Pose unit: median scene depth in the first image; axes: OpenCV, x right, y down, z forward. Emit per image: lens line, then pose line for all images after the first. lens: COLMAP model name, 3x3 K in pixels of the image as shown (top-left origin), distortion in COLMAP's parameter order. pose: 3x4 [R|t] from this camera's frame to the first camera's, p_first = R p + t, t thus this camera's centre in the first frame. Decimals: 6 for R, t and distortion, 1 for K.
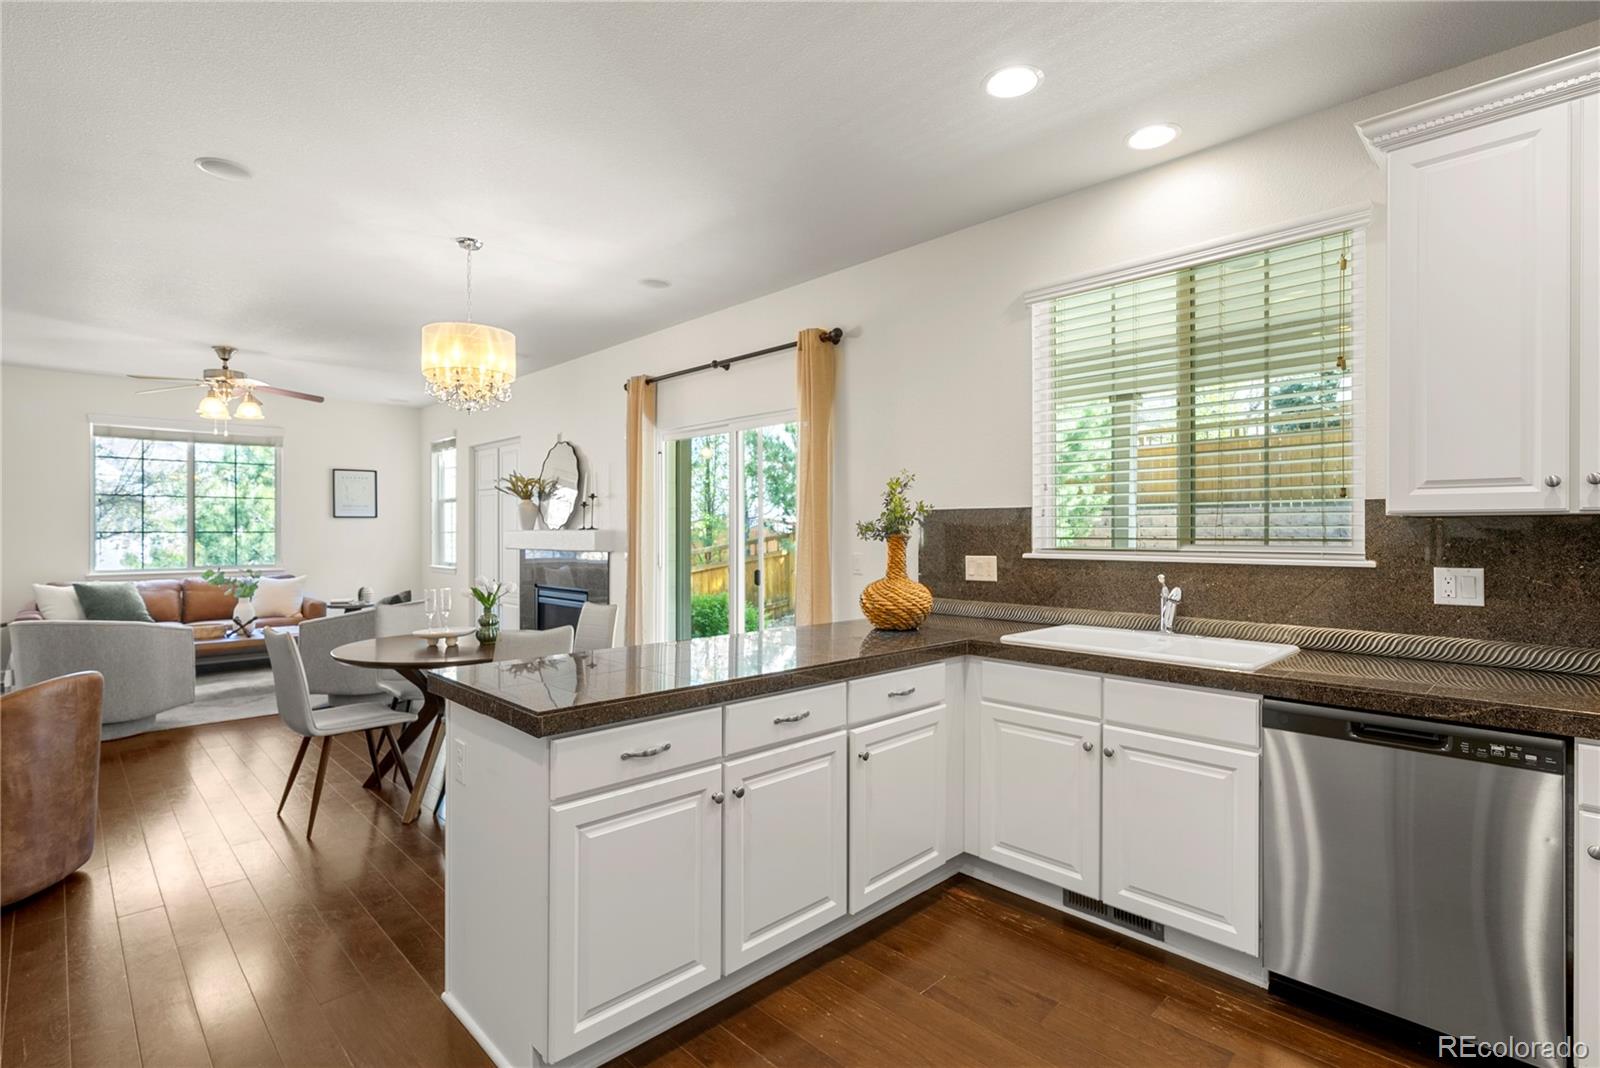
lens RADIAL K [[759.9, 0, 797.0], [0, 759.9, 523.1], [0, 0, 1]] dist [-0.002969, 0.002166]
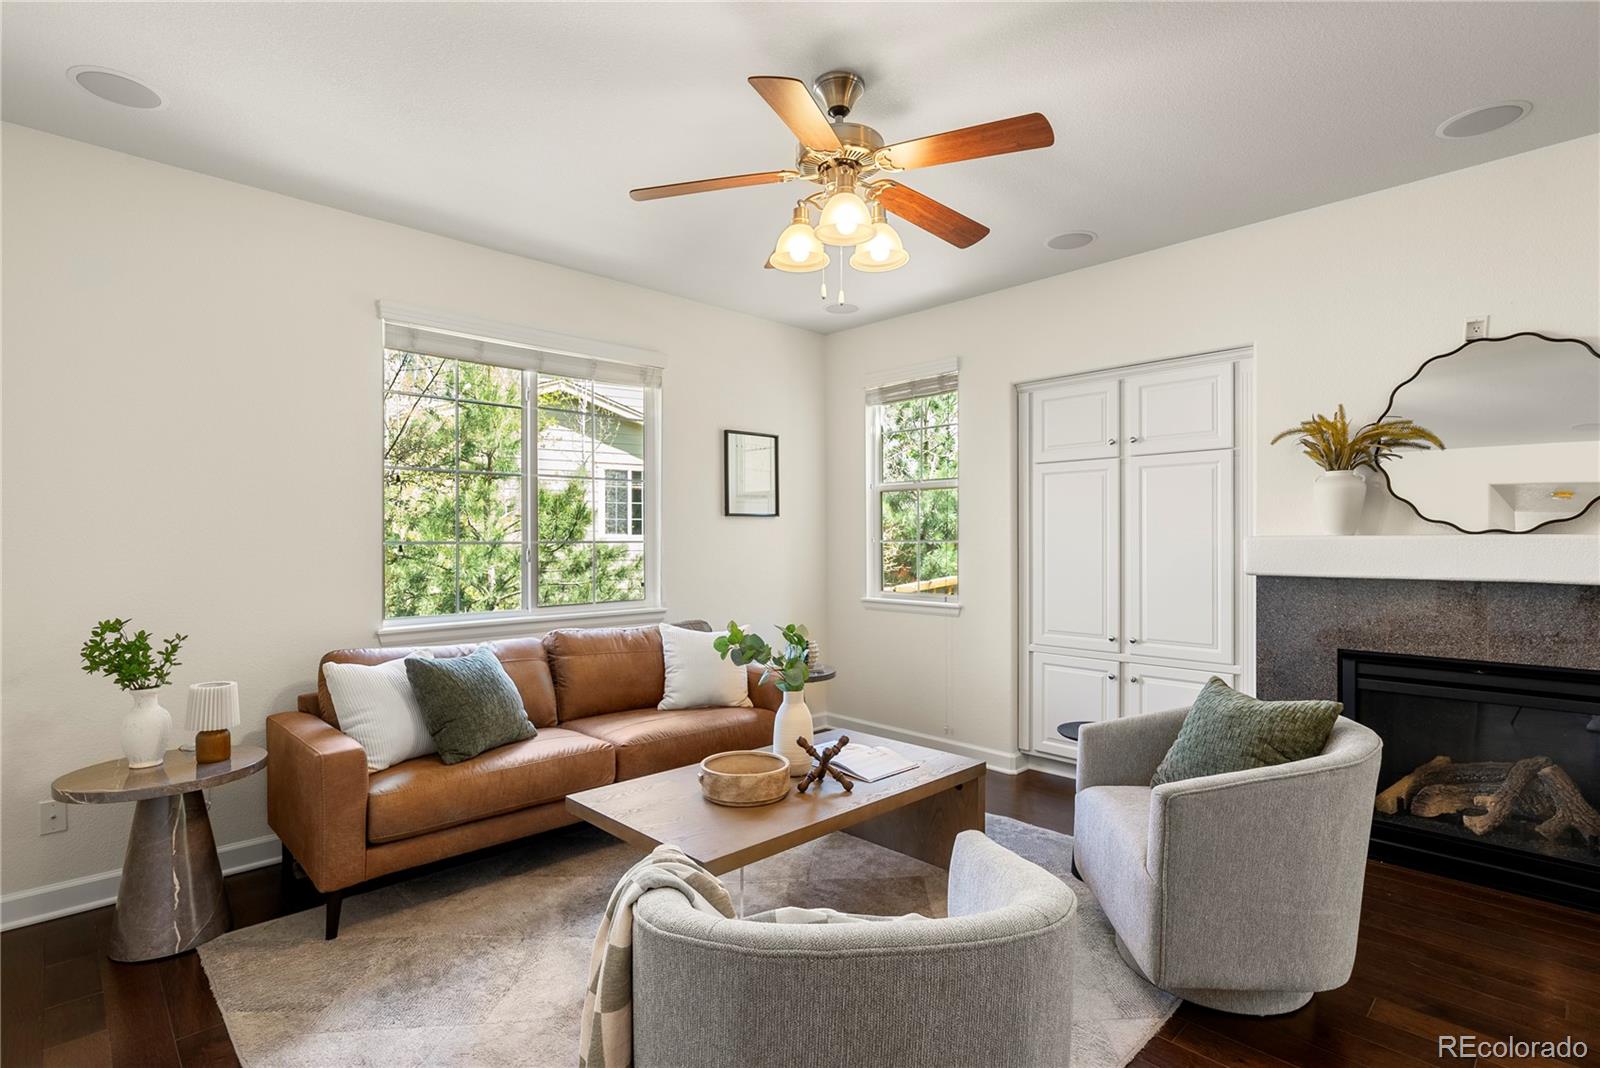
lens RADIAL K [[759.9, 0, 800.4], [0, 759.9, 536.6], [0, 0, 1]] dist [-0.002969, 0.002166]
pose [[0.999997, -0.000825, -0.002359, -1.607064], [0.000847, 0.999957, 0.009221, 0.011652], [0.002352, -0.009223, 0.999955, 1.242912]]
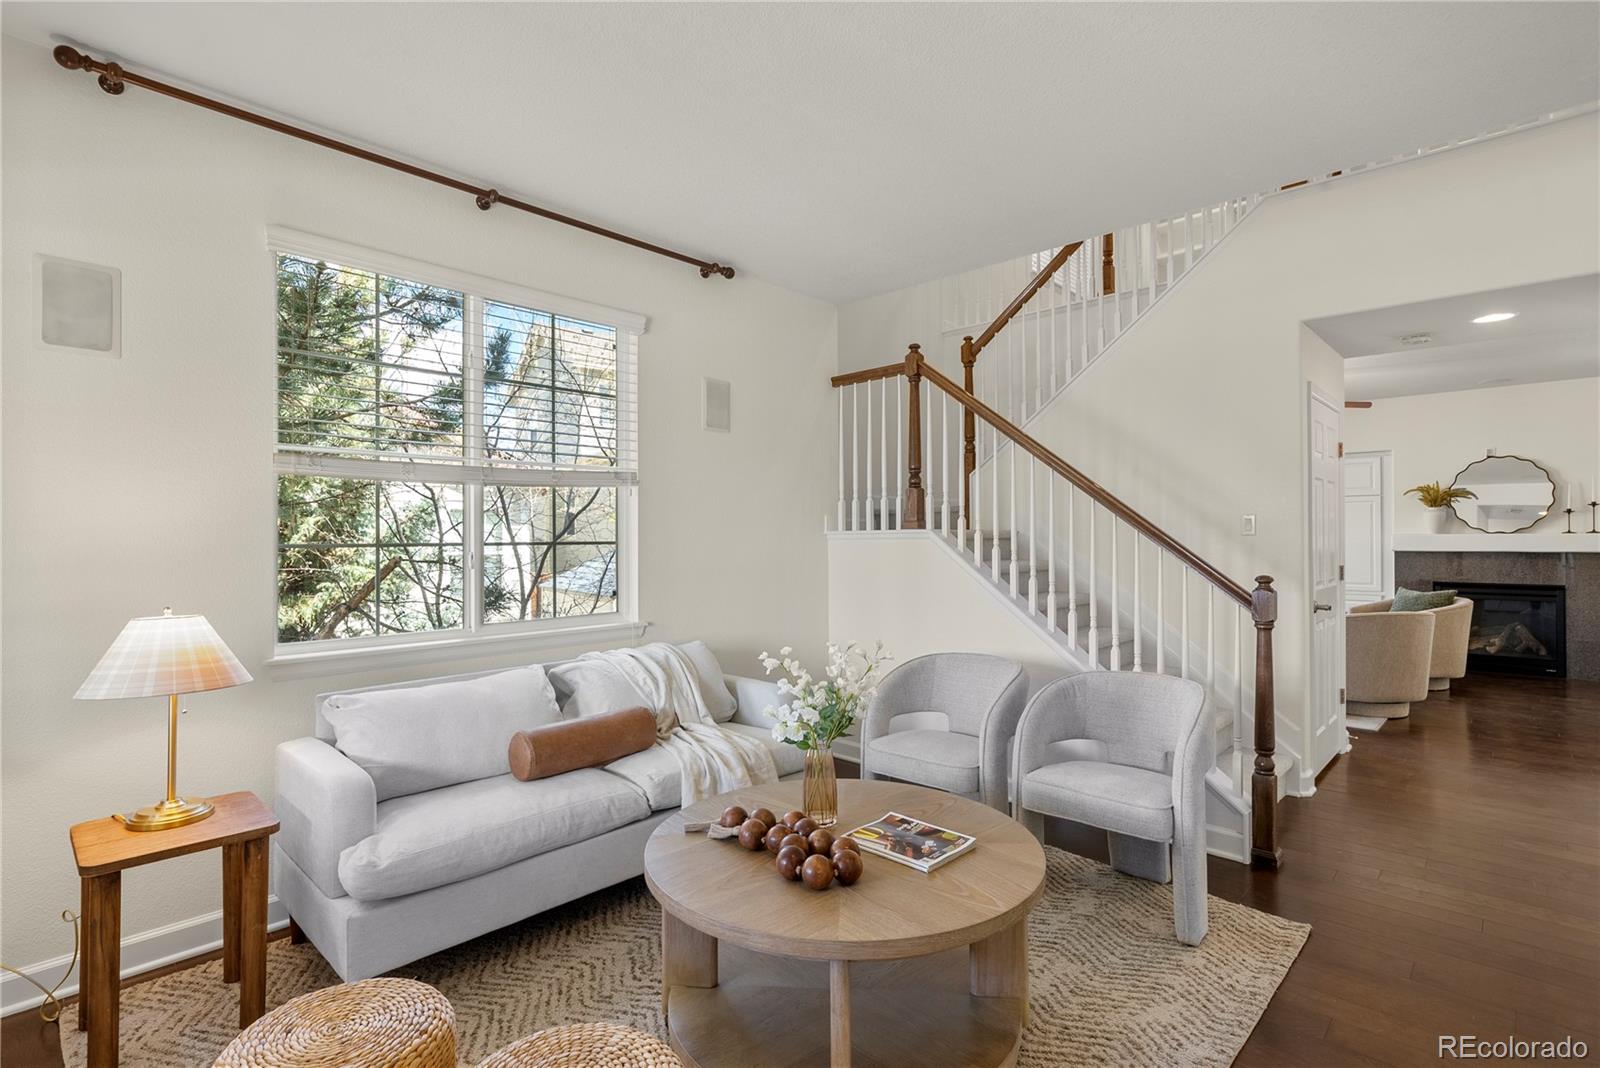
lens RADIAL K [[759.9, 0, 798.2], [0, 759.9, 537.9], [0, 0, 1]] dist [-0.002969, 0.002166]
pose [[0.999185, -0.006138, 0.039897, -3.081440], [0.005769, 0.999940, 0.009357, -0.003013], [-0.039952, -0.009119, 0.999160, -0.146043]]
